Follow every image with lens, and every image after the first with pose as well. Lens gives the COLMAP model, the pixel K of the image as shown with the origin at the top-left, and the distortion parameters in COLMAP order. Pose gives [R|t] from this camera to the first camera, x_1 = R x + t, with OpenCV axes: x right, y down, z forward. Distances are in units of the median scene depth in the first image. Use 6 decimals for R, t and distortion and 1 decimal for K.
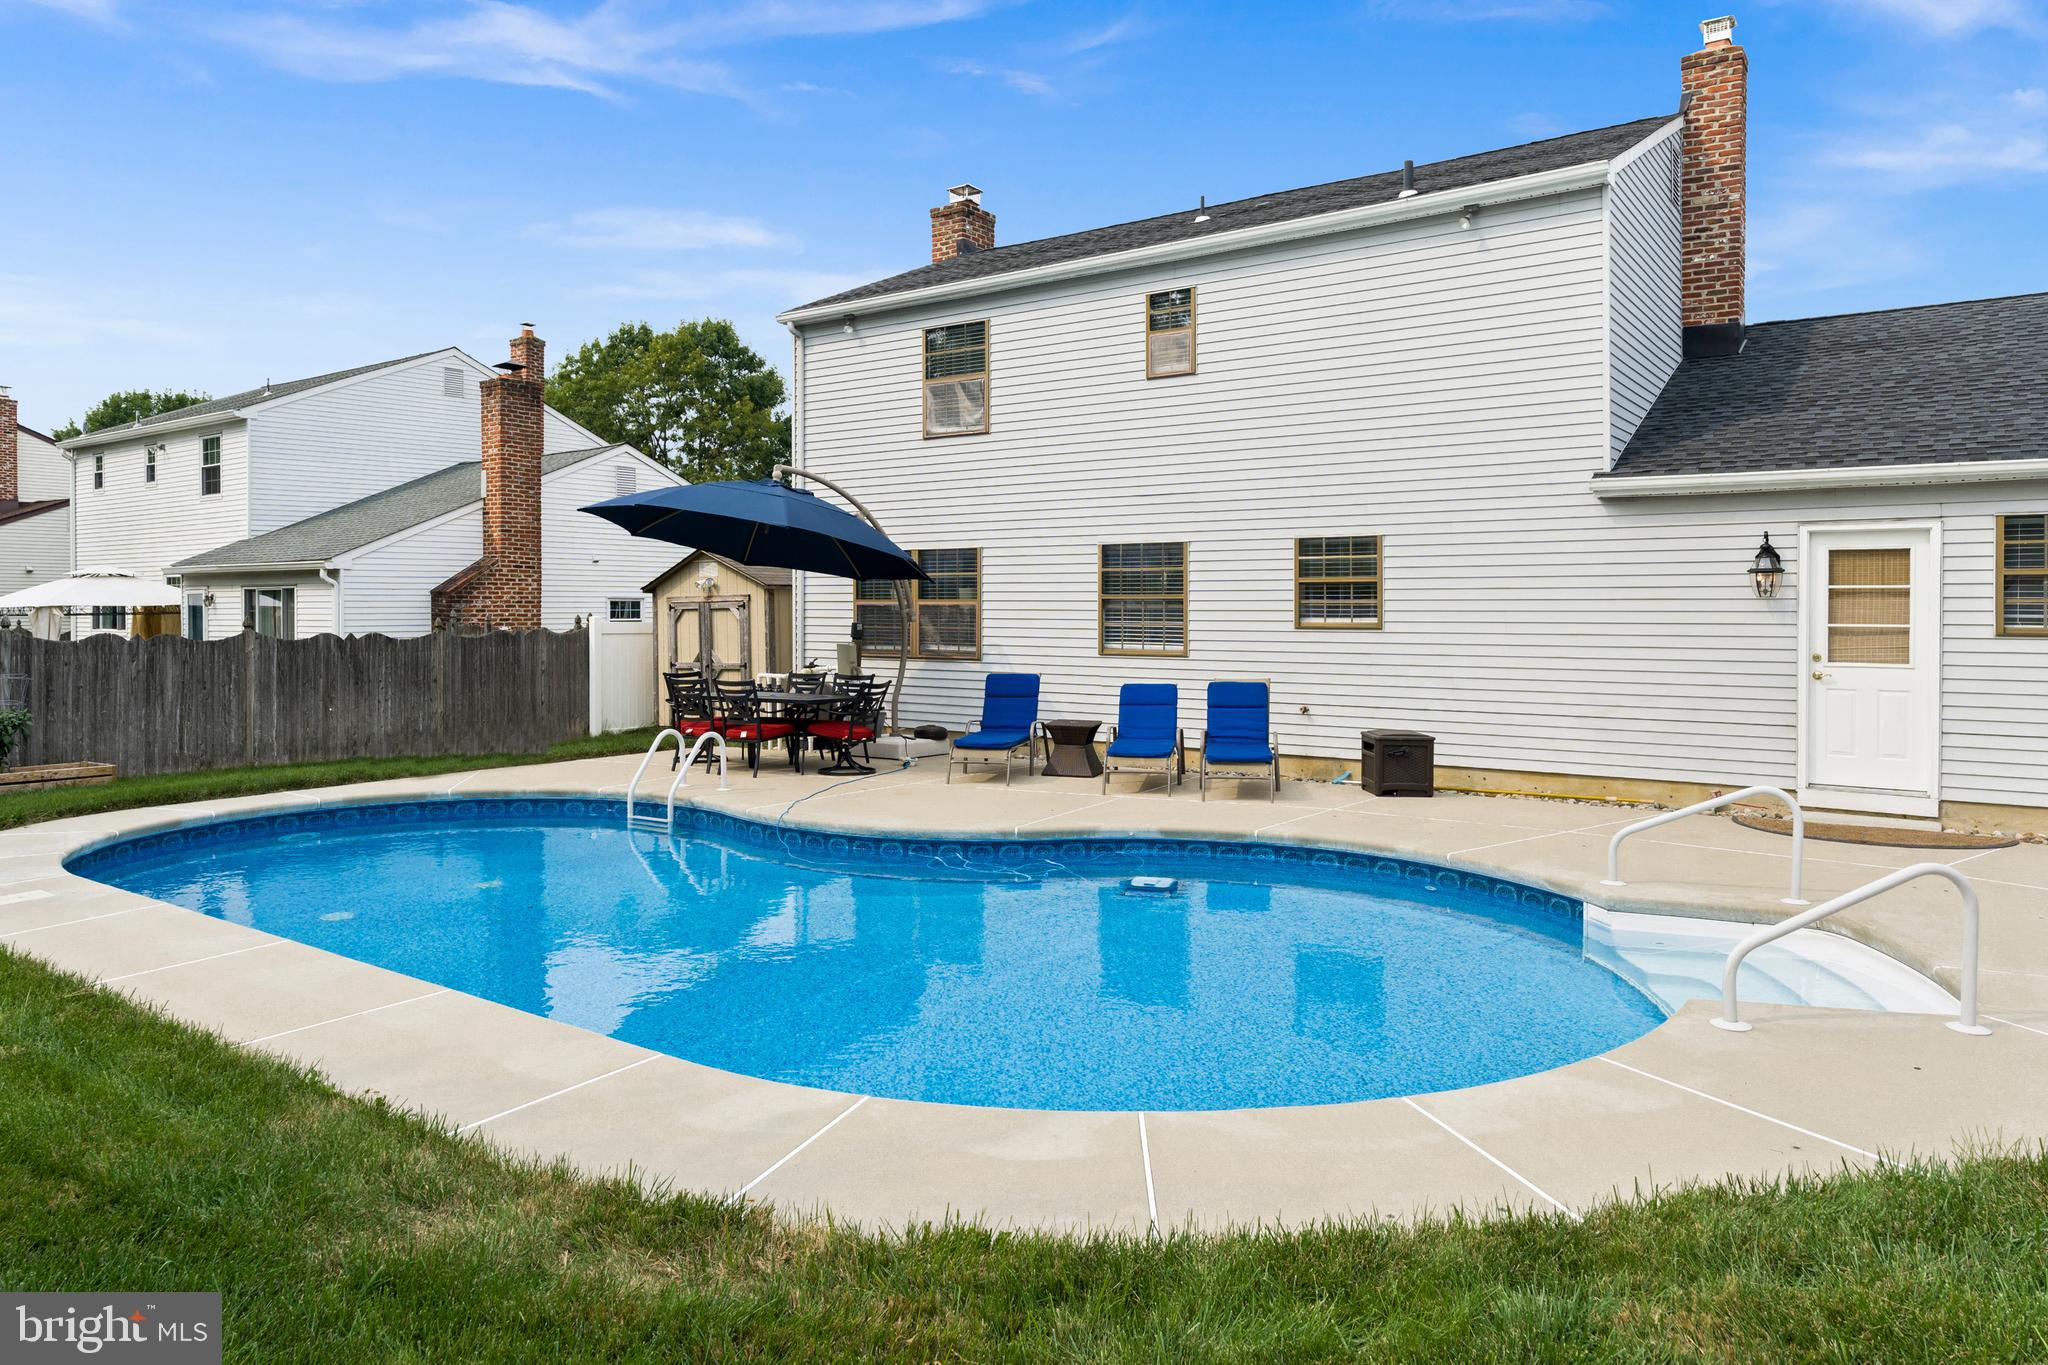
lens RADIAL K [[1278.5, 0, 1022.1], [0, 1278.5, 628.6], [0, 0, 1]] dist [-0.002945, -0.001519]
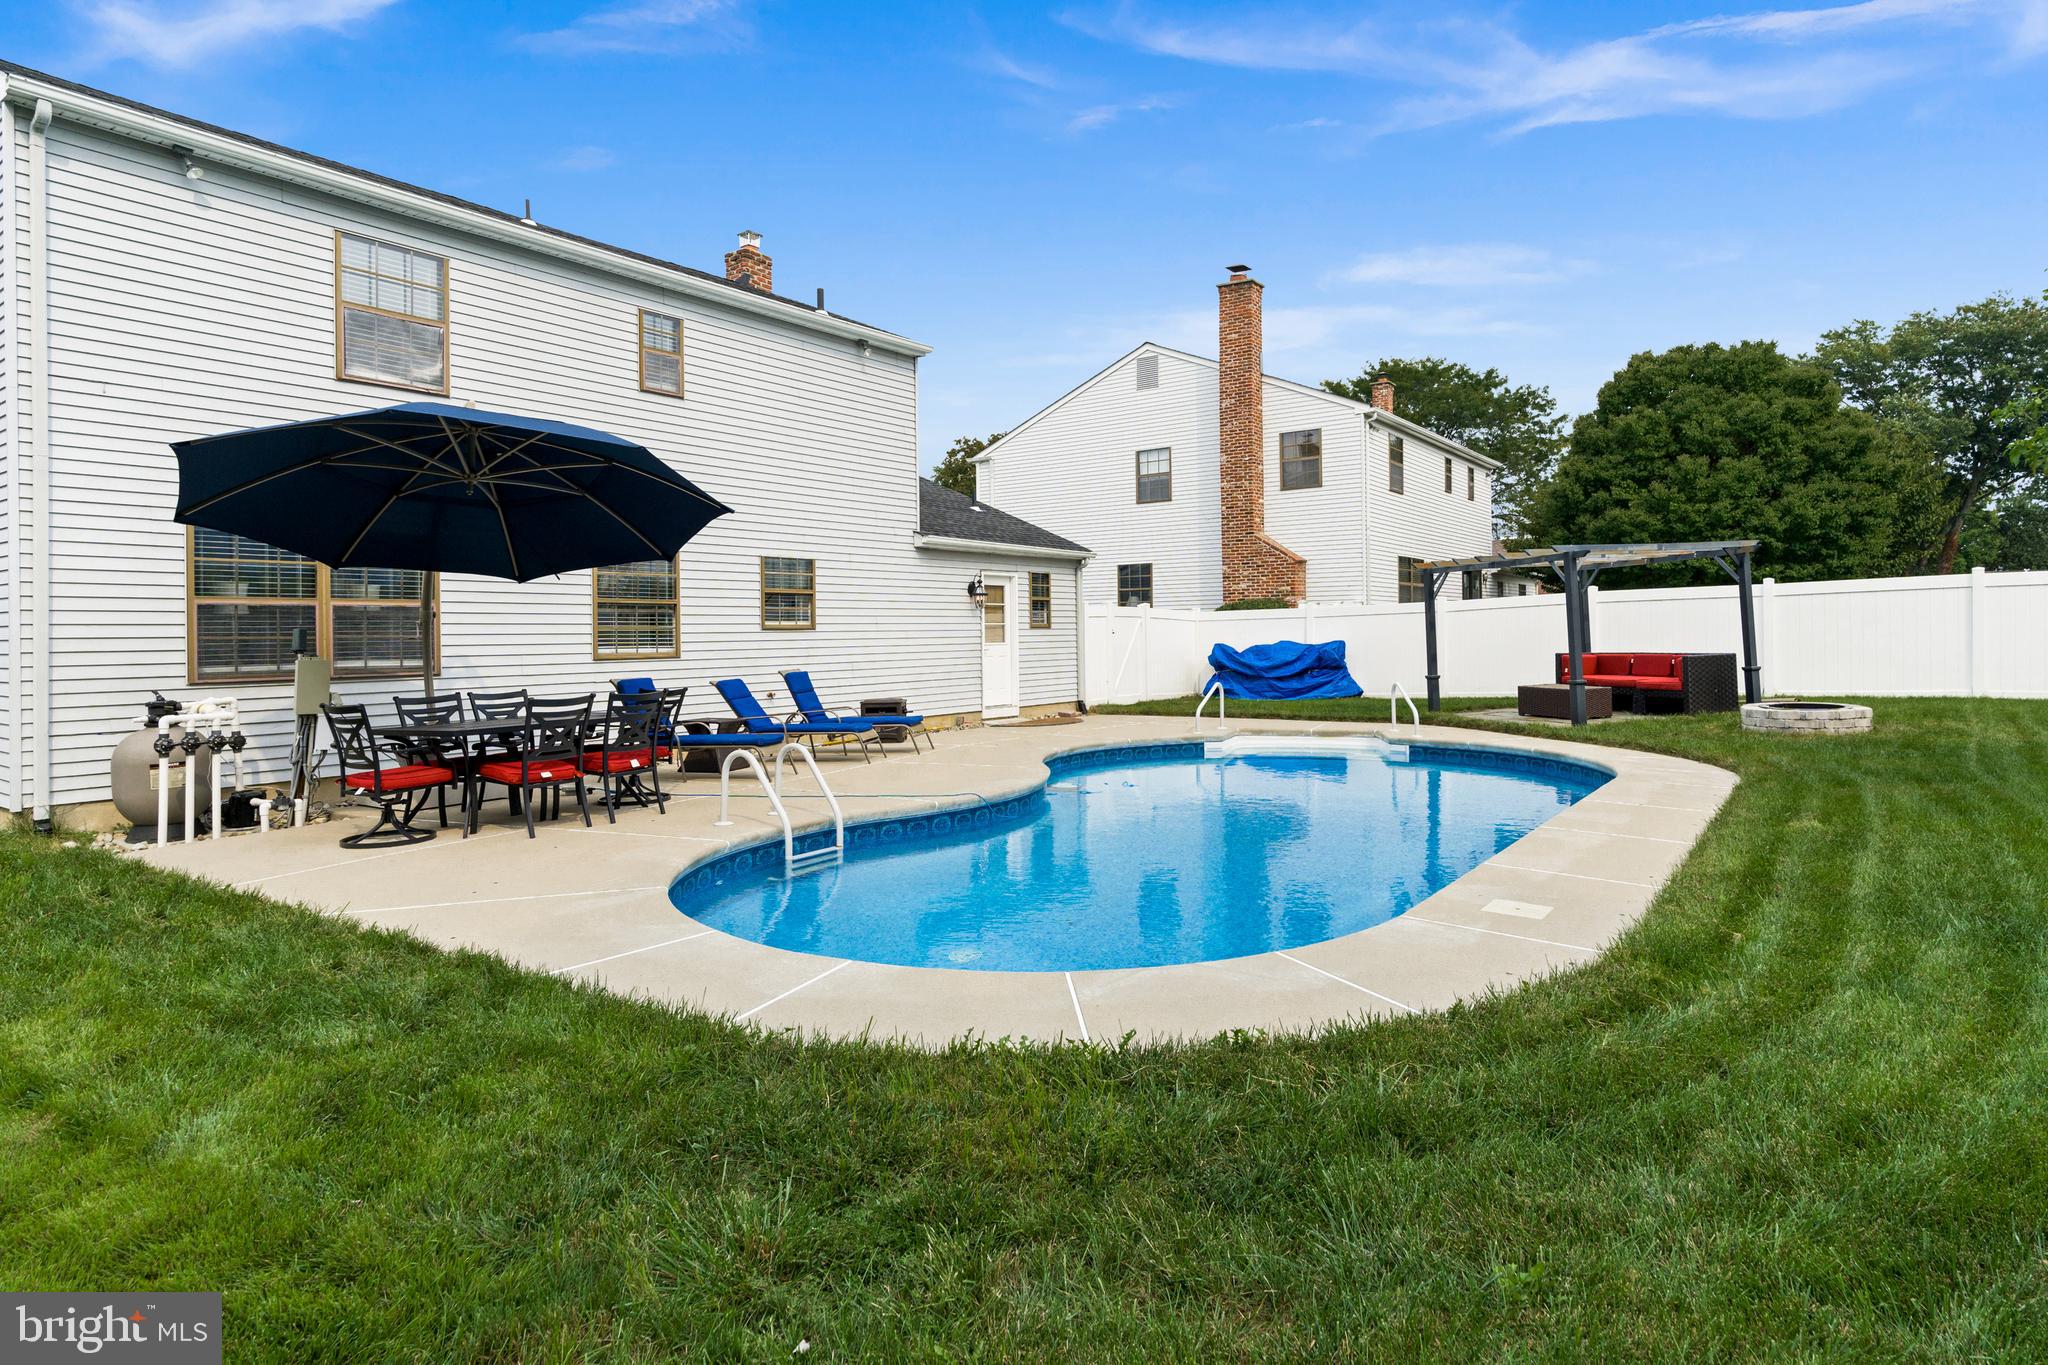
lens RADIAL K [[1103.8, 0, 1023.2], [0, 1103.8, 652.5], [0, 0, 1]] dist [0.000652, 0.001192]
pose [[0.041130, -0.017791, 0.998995, -0.793945], [0.032089, 0.999349, 0.016476, 0.011746], [-0.998638, 0.031380, 0.041674, 0.670965]]
